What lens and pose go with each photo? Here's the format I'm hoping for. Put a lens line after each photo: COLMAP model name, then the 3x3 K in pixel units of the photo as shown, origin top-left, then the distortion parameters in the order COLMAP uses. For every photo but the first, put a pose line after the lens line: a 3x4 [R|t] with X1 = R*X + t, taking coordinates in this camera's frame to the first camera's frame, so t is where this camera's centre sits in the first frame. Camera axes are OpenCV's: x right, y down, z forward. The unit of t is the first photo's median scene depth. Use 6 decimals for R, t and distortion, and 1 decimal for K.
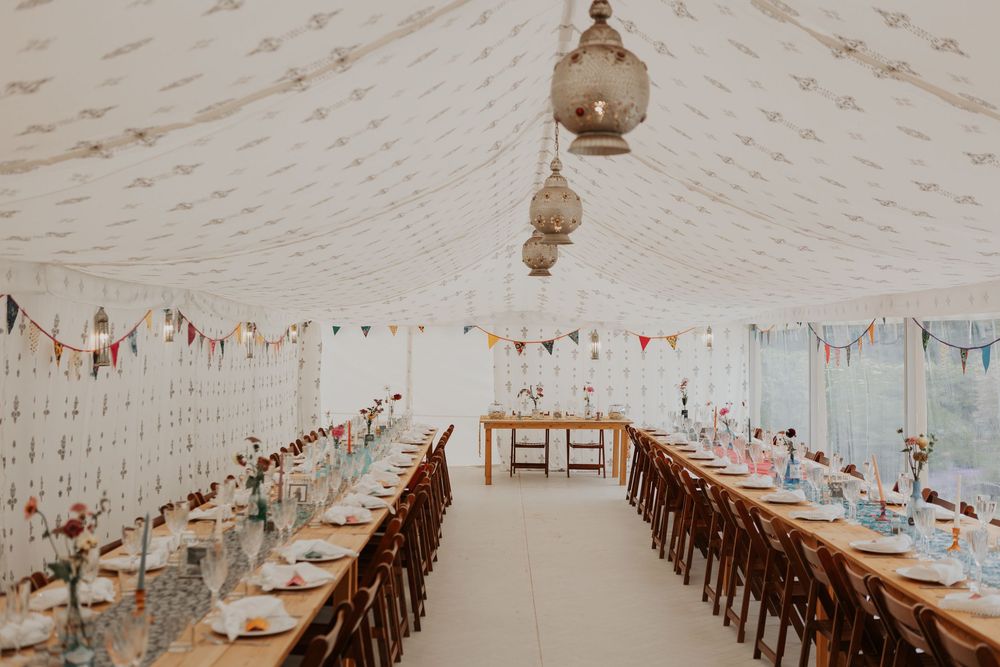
lens RADIAL K [[1185.0, 0, 500.0], [0, 1185.0, 333.5], [0, 0, 1]] dist [-0.005861, 0.014656]
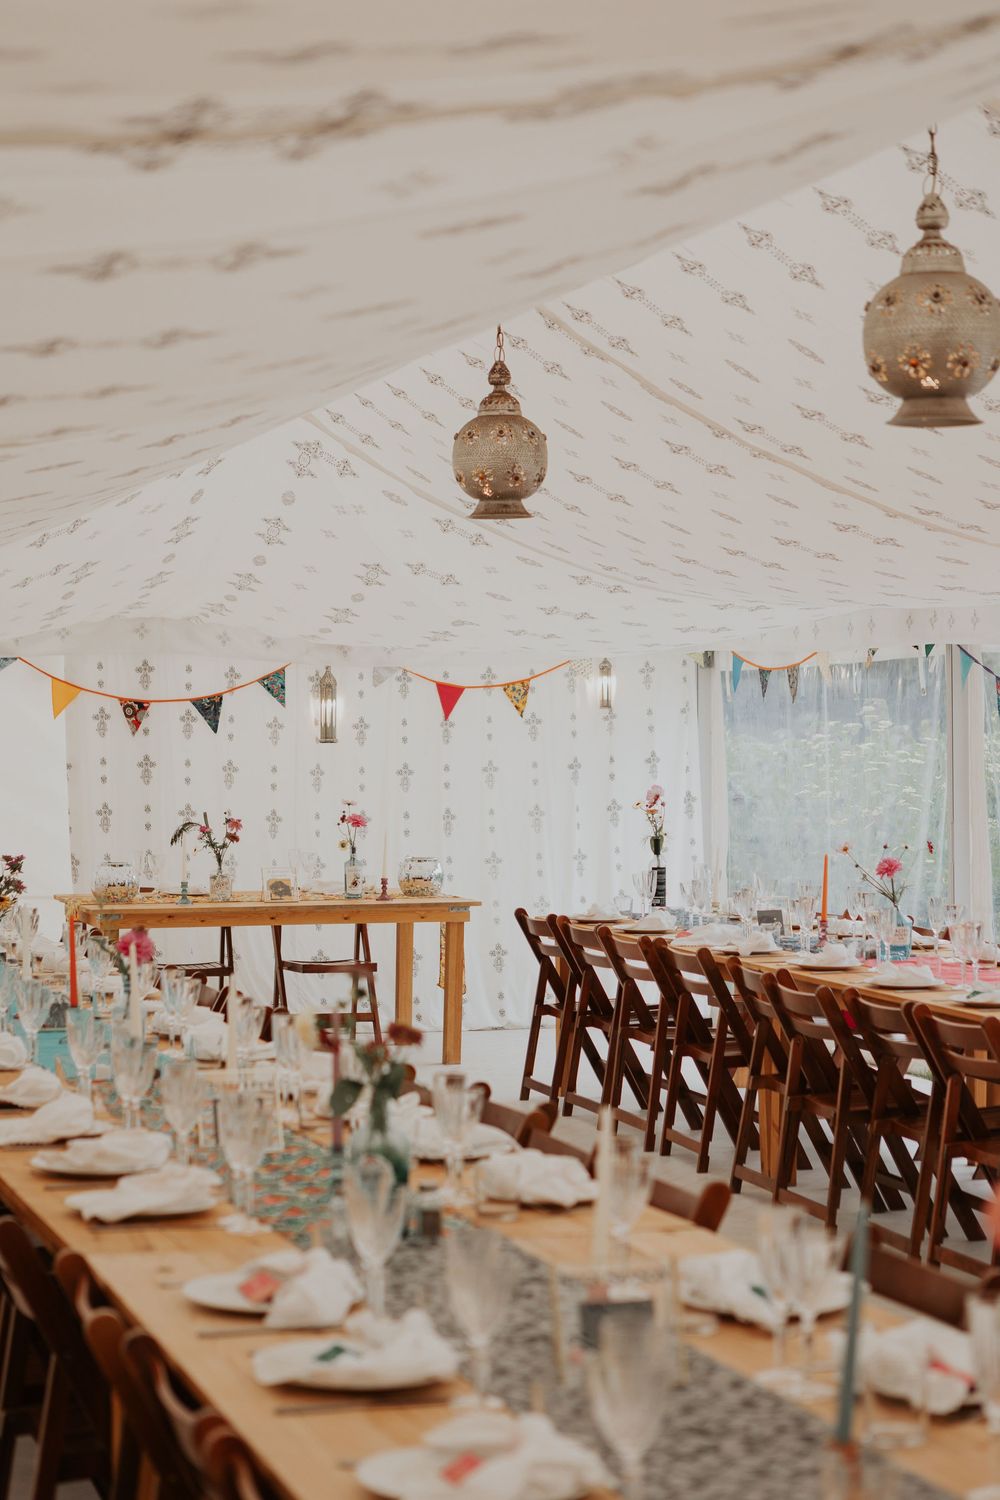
lens RADIAL K [[2938.0, 0, 500.0], [0, 2938.0, 750.0], [0, 0, 1]] dist [-0.020765, -0.062072]
pose [[0.952248, -0.011328, 0.305116, -0.323594], [0.004593, 0.999730, 0.022782, 0.004778], [-0.305291, -0.020292, 0.952043, 0.136600]]
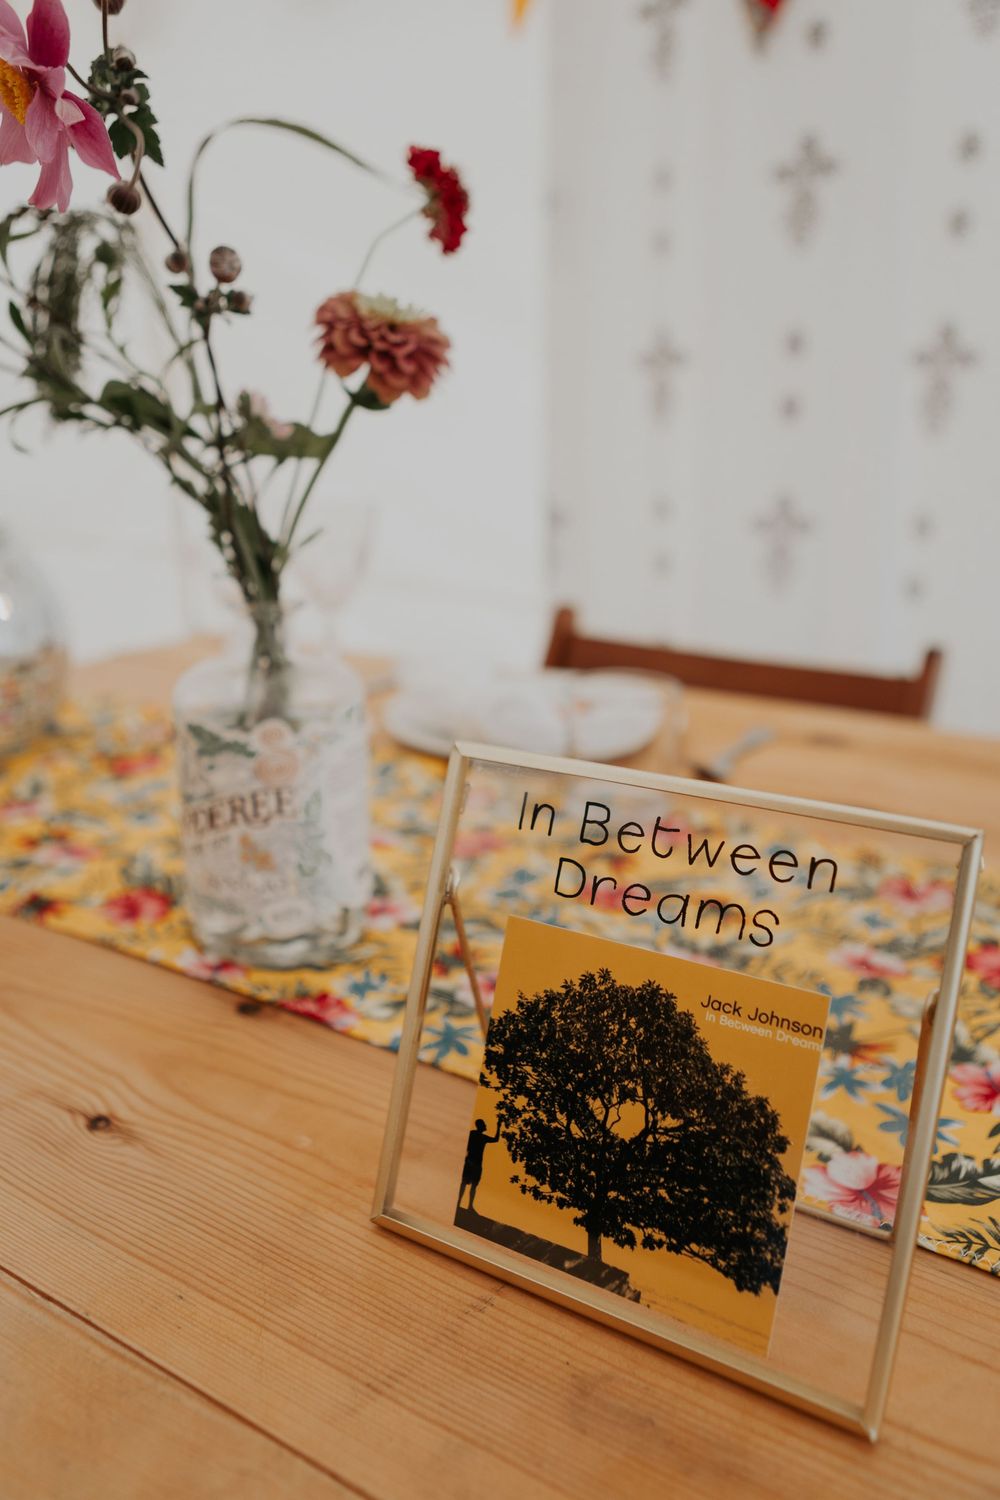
lens RADIAL K [[1045.7, 0, 500.0], [0, 1045.7, 750.0], [0, 0, 1]] dist [-0.004332, -0.002385]
pose [[0.852887, 0.151002, -0.499782, 0.104429], [-0.001514, 0.957973, 0.286854, 0.102683], [0.522094, -0.243898, 0.817271, 1.829837]]
